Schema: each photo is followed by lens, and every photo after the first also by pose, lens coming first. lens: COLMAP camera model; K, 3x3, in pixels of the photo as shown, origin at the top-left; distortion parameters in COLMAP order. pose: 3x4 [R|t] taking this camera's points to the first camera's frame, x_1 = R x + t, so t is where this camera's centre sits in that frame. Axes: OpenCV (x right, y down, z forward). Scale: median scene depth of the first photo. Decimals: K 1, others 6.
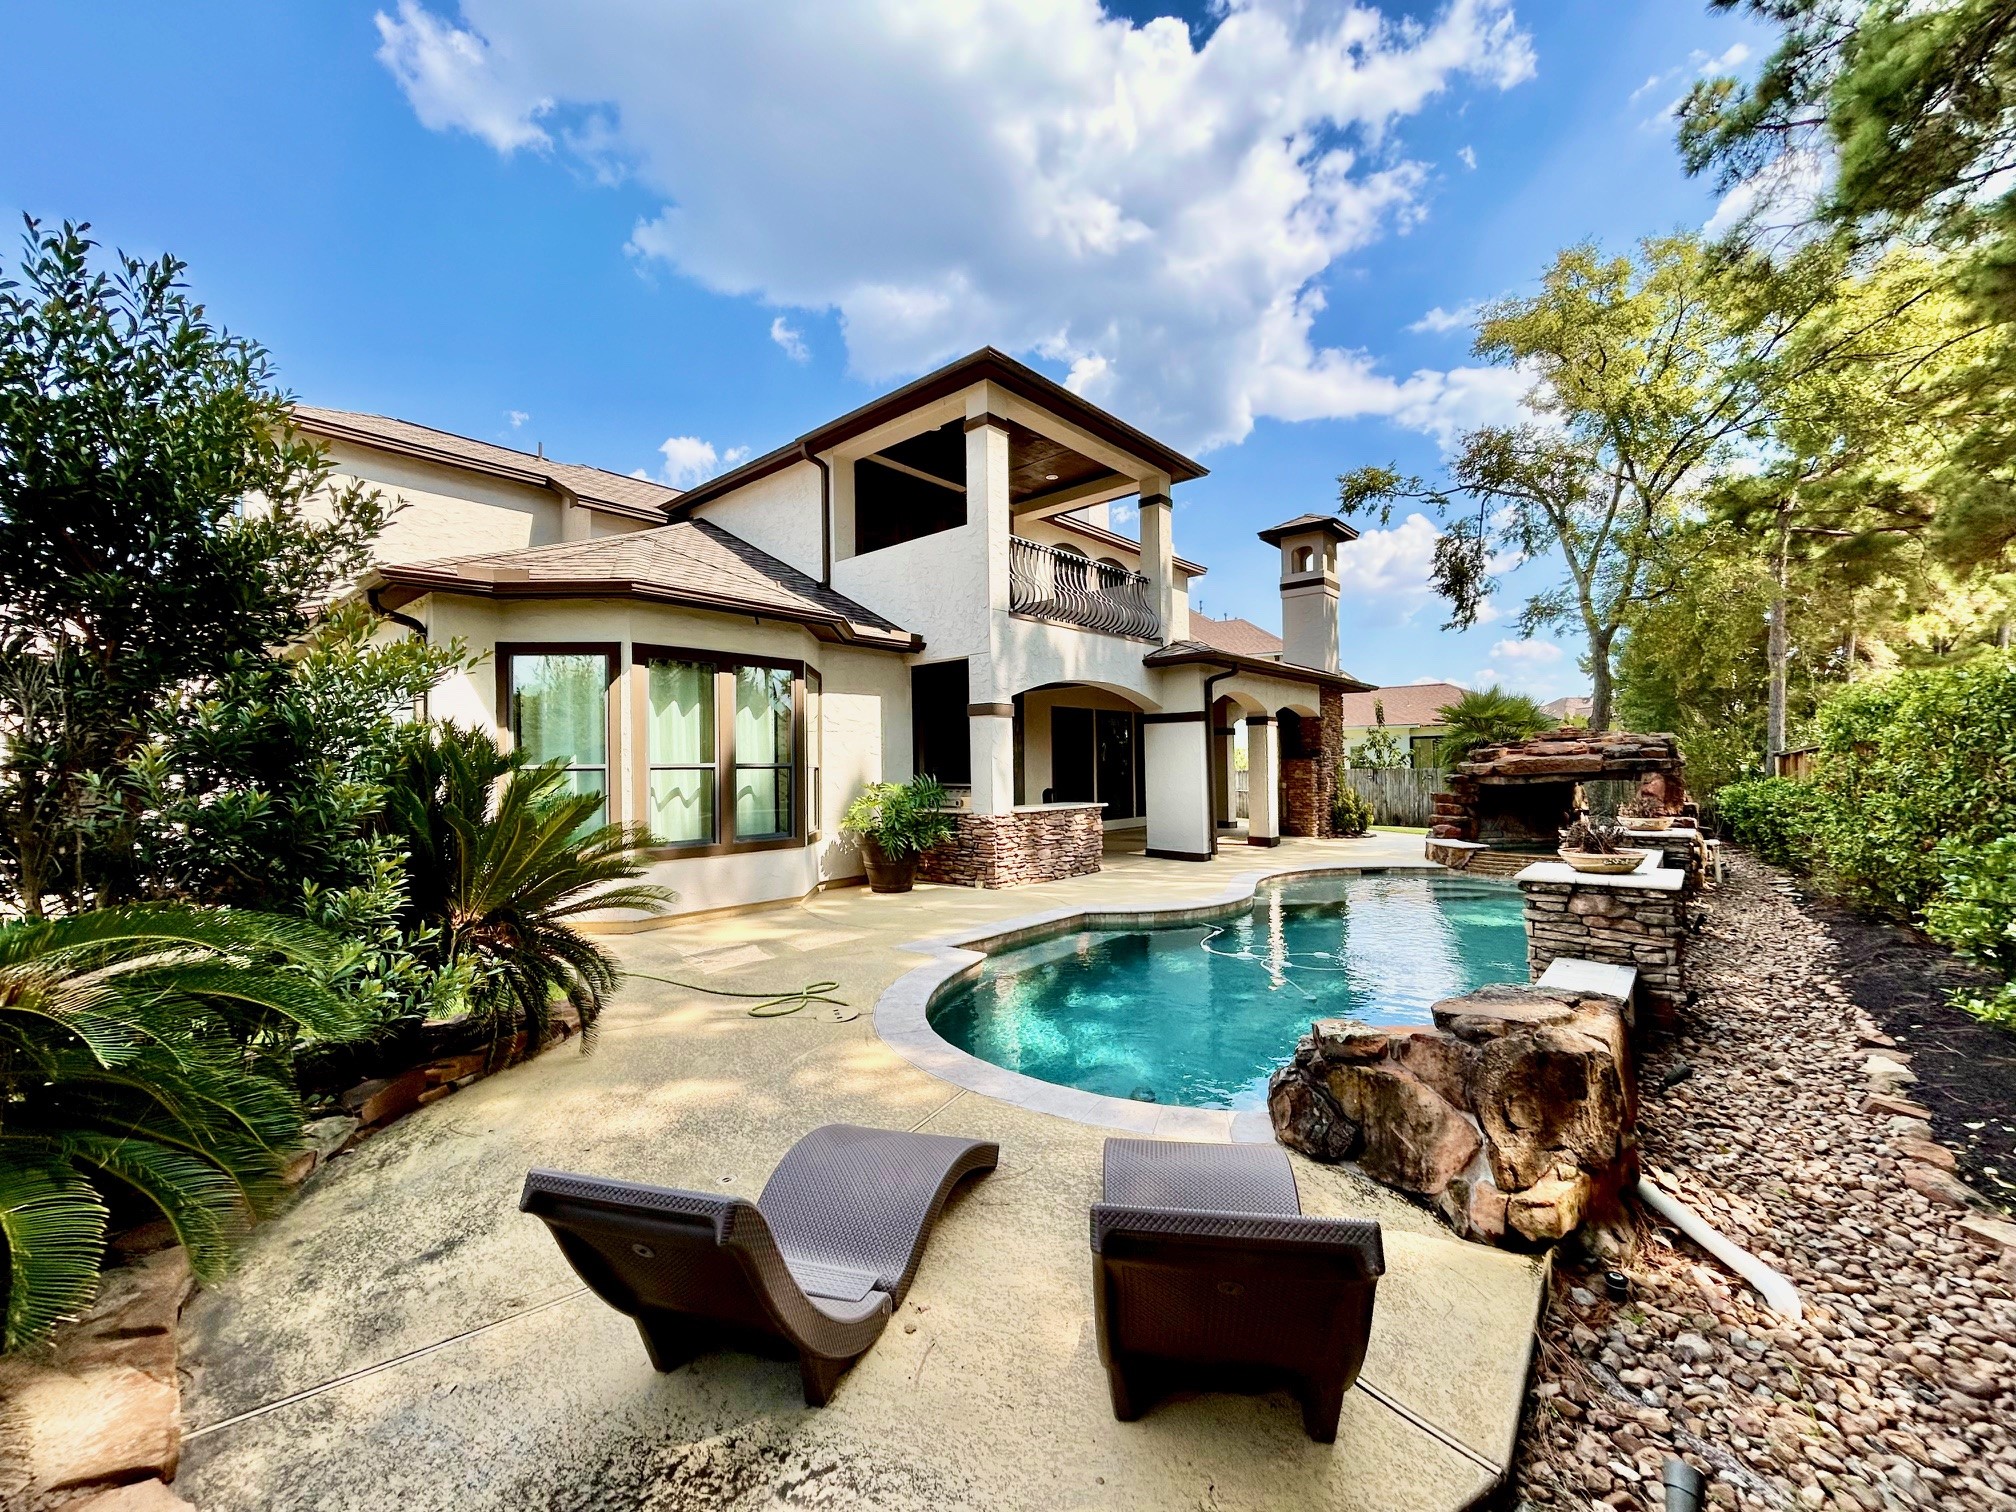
lens RADIAL K [[814.9, 0, 1008.0], [0, 814.9, 756.0], [0, 0, 1]] dist [-0.001557, -0.000155]
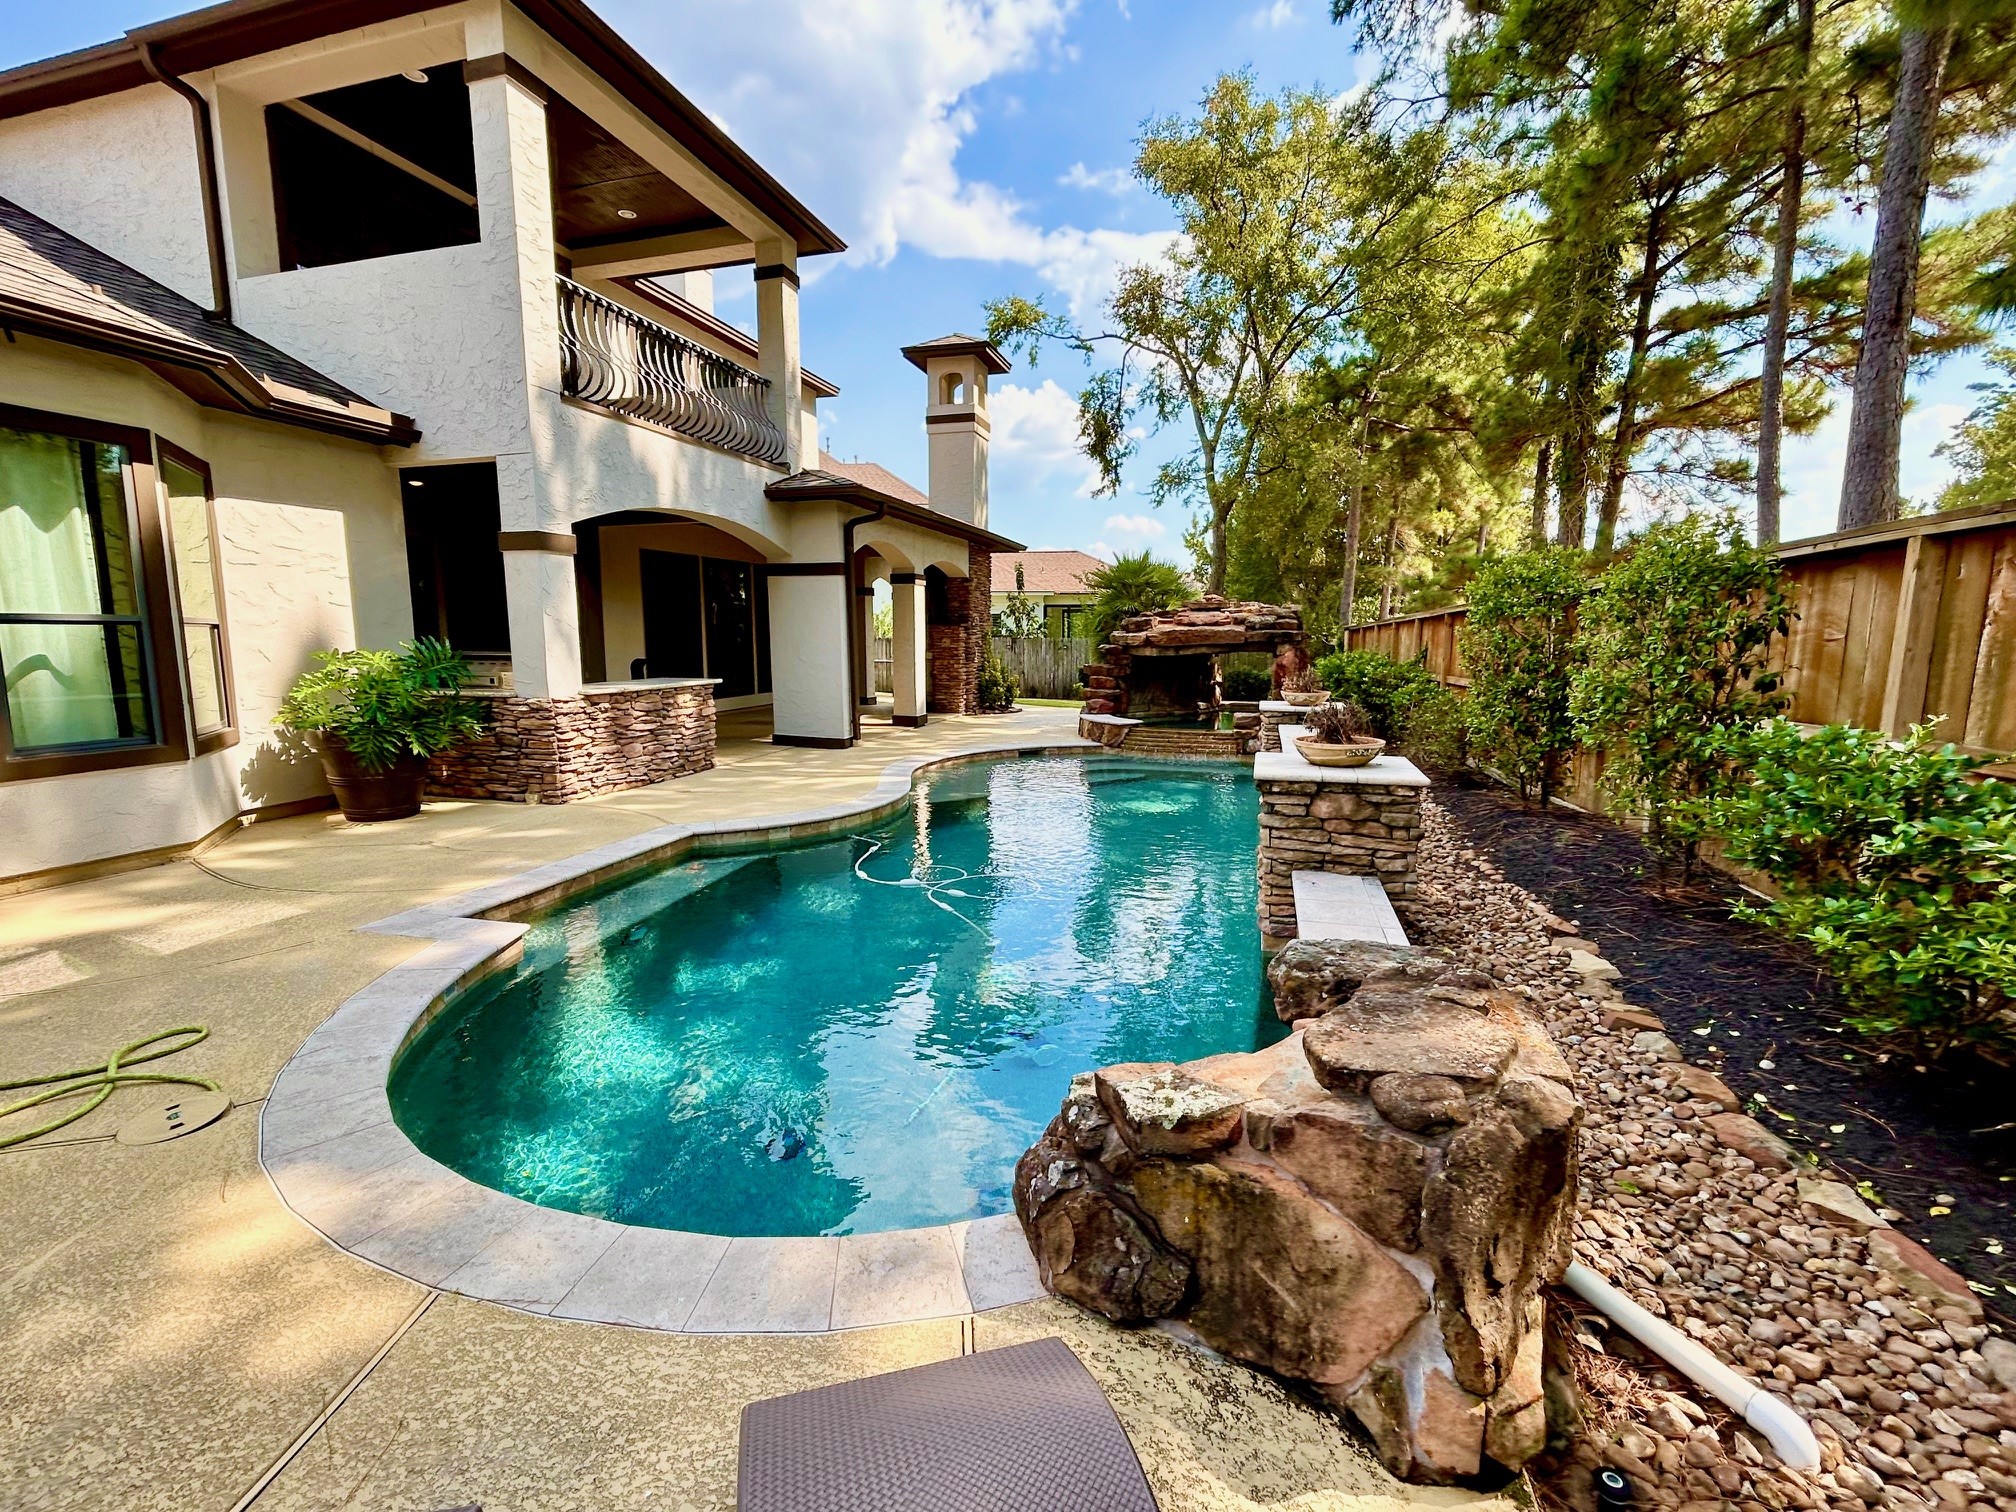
lens RADIAL K [[904.9, 0, 1008.0], [0, 904.9, 756.0], [0, 0, 1]] dist [-0.001049, 0.000165]
pose [[0.910133, -0.042185, 0.412163, 0.015345], [-0.019240, 0.989426, 0.143754, 0.002686], [-0.413869, -0.138765, 0.899698, 0.128263]]
